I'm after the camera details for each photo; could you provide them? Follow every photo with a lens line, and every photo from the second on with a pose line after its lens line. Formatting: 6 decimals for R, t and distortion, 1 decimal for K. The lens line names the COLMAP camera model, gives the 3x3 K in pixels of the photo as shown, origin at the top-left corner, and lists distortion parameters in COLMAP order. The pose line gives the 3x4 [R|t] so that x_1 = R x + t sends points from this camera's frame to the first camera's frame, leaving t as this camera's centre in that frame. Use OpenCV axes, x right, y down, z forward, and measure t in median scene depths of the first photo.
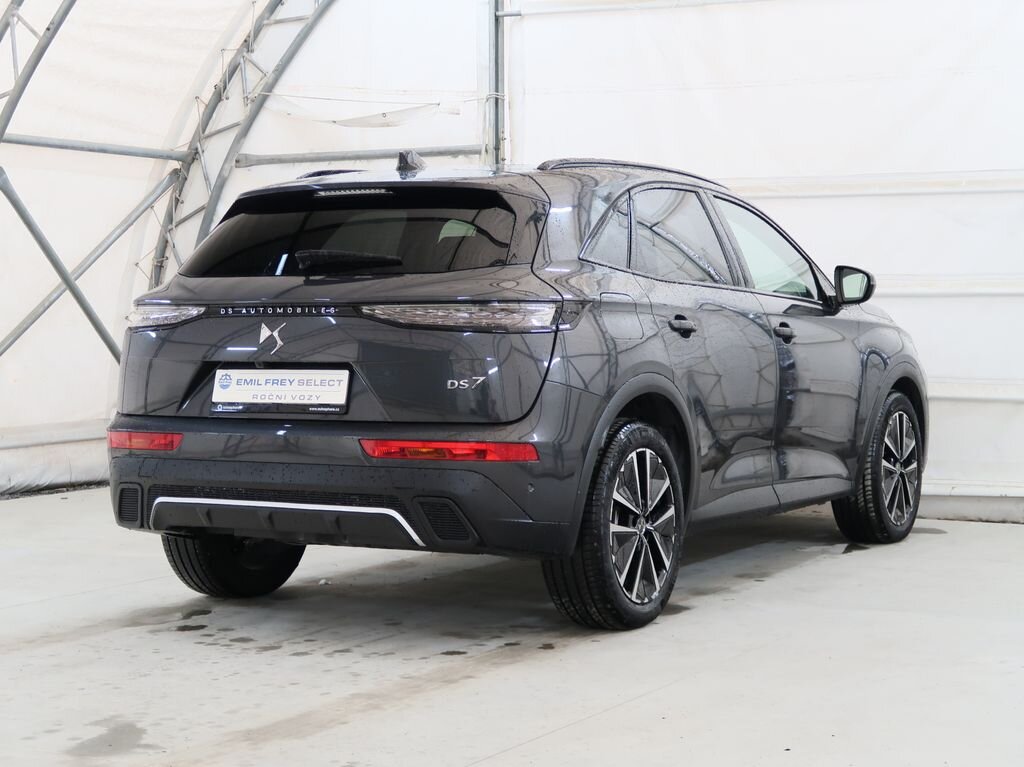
lens RADIAL K [[1161.8, 0, 511.0], [0, 1161.8, 380.5], [0, 0, 1]] dist [-0.057366, 0.000000]
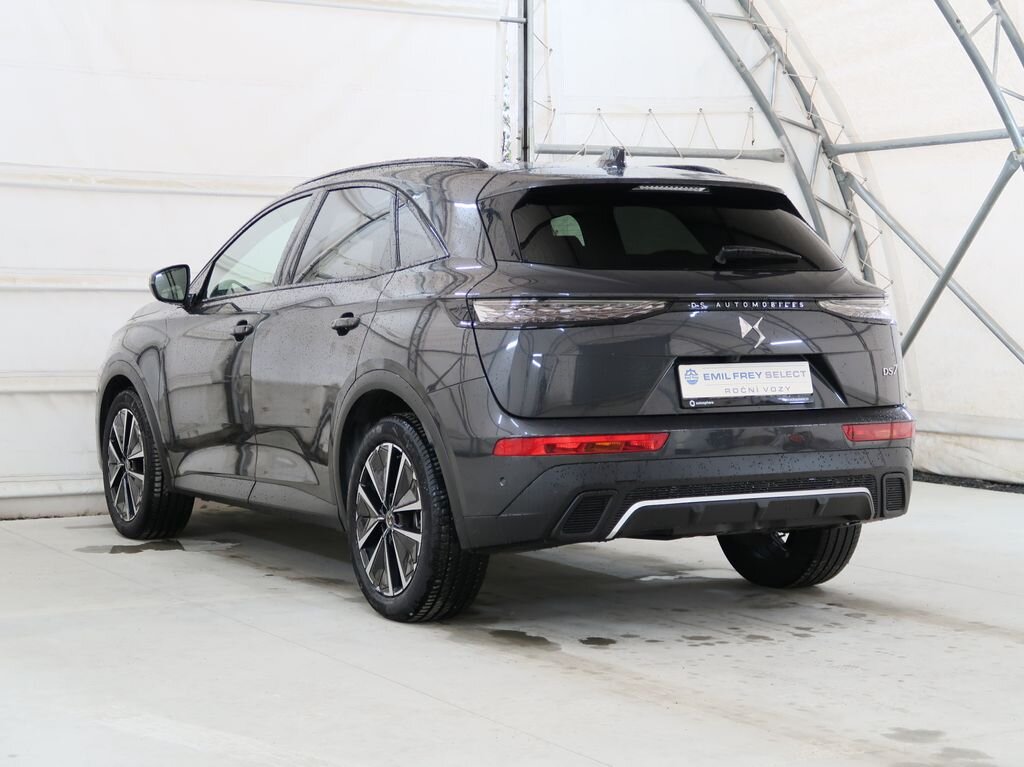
lens RADIAL K [[1161.8, 0, 511.5], [0, 1161.8, 385.5], [0, 0, 1]] dist [-0.057366, 0.000000]
pose [[0.821392, -0.030572, 0.569544, -0.943616], [0.026917, 0.999528, 0.014833, -0.010231], [-0.569729, 0.003147, 0.821827, 0.280930]]
